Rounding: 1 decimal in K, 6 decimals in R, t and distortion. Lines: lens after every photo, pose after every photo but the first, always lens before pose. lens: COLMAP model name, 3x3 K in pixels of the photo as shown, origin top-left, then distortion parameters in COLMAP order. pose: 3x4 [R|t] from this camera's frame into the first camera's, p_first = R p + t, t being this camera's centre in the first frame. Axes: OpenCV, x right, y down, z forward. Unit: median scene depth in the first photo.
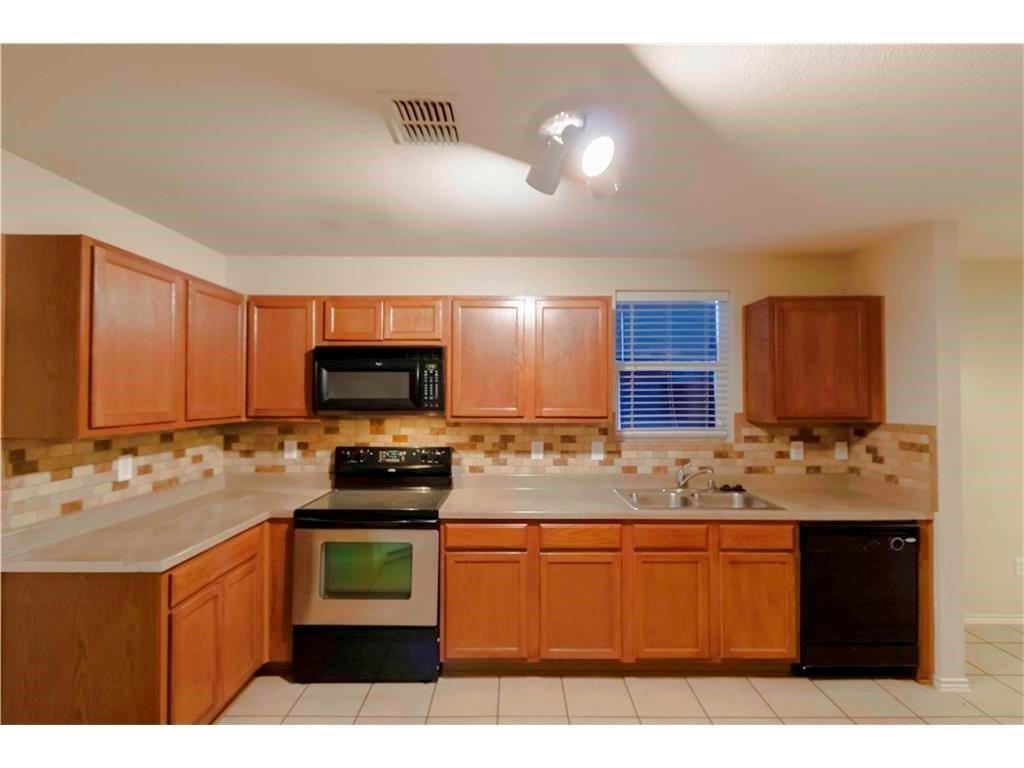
lens RADIAL K [[485.3, 0, 520.0], [0, 485.3, 384.1], [0, 0, 1]] dist [0.005721, 0.000299]
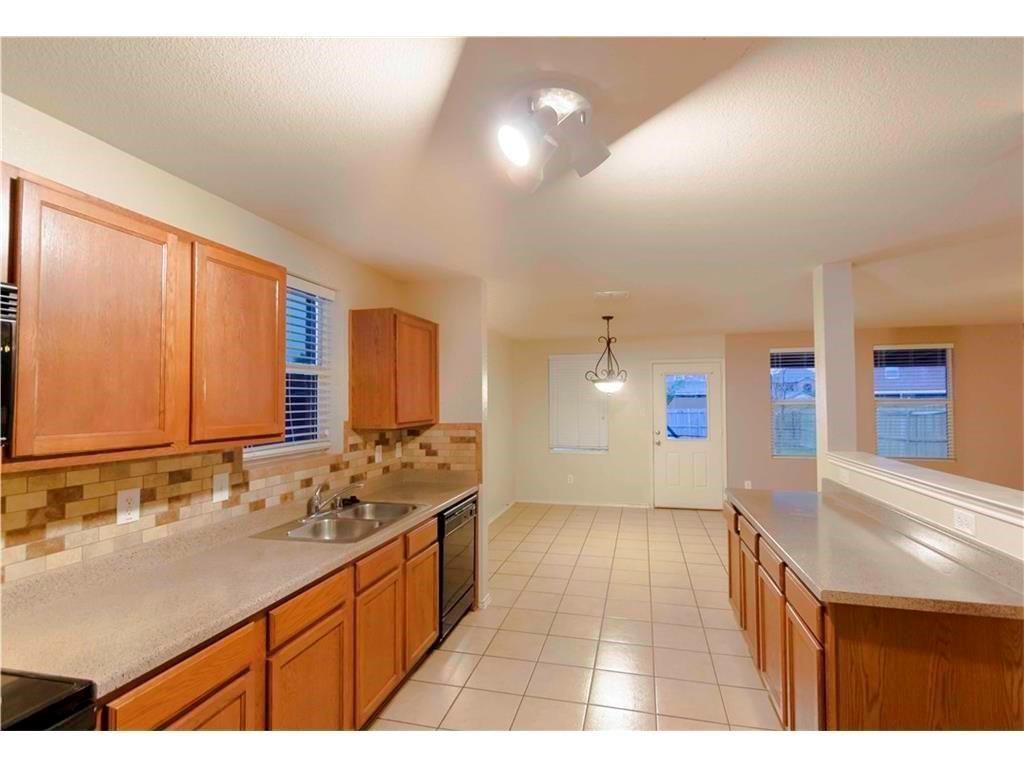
lens RADIAL K [[485.3, 0, 528.5], [0, 485.3, 390.6], [0, 0, 1]] dist [0.005721, 0.000299]
pose [[0.241141, 0.016532, 0.970349, -0.392233], [-0.017085, 0.999772, -0.012788, 0.005803], [-0.970340, -0.013495, 0.241369, 0.431947]]
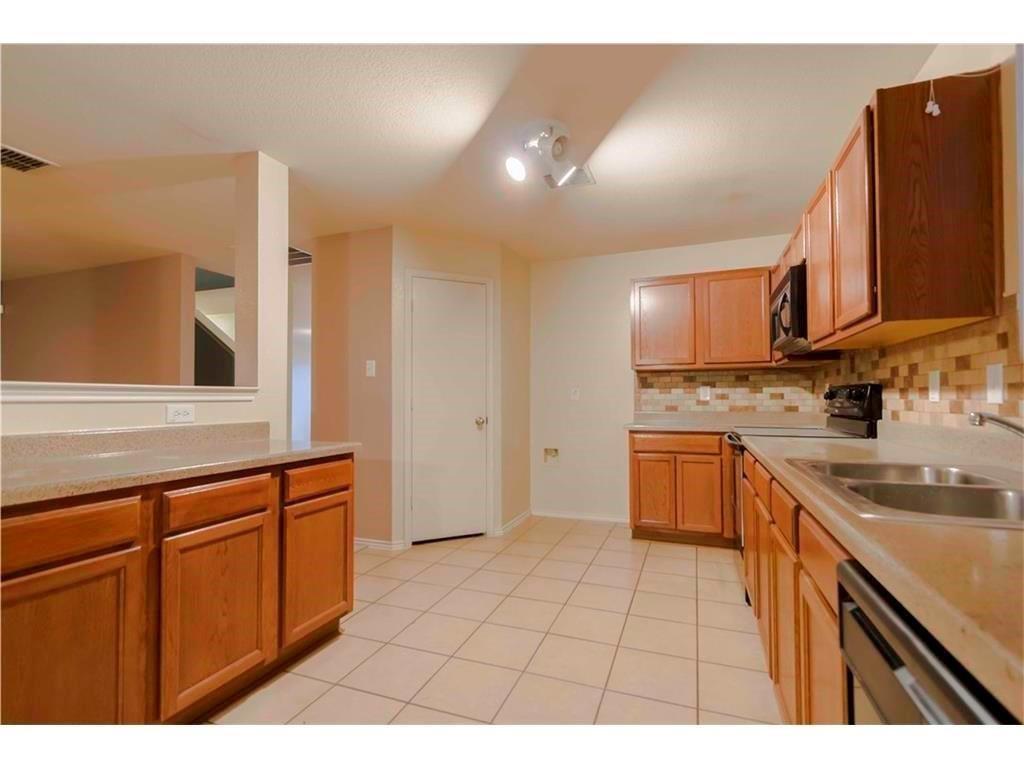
lens RADIAL K [[485.3, 0, 511.2], [0, 485.3, 389.2], [0, 0, 1]] dist [0.005721, 0.000299]
pose [[-0.376876, -0.024425, -0.925942, 0.769377], [0.018557, 0.999253, -0.033912, 0.150808], [0.926078, -0.029963, -0.376141, 0.751370]]
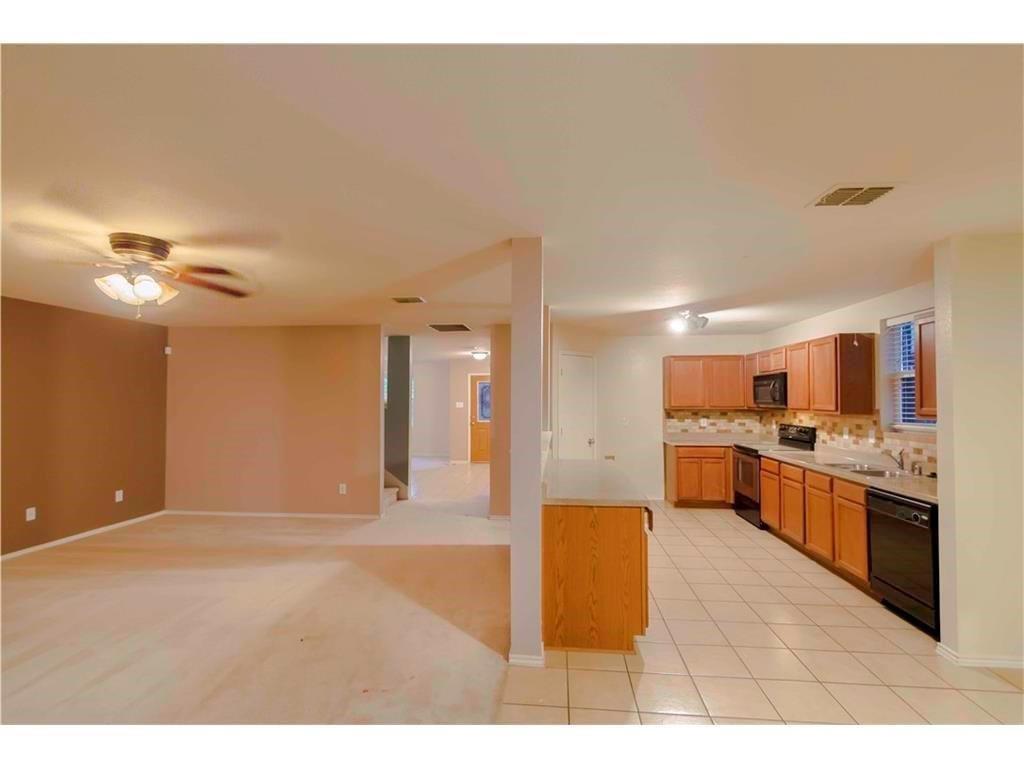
lens RADIAL K [[485.3, 0, 512.9], [0, 485.3, 386.7], [0, 0, 1]] dist [0.005721, 0.000299]
pose [[-0.103661, -0.027916, -0.994221, 1.690450], [0.016298, 0.999424, -0.029762, 0.017897], [0.994479, -0.019289, -0.103146, 0.110223]]
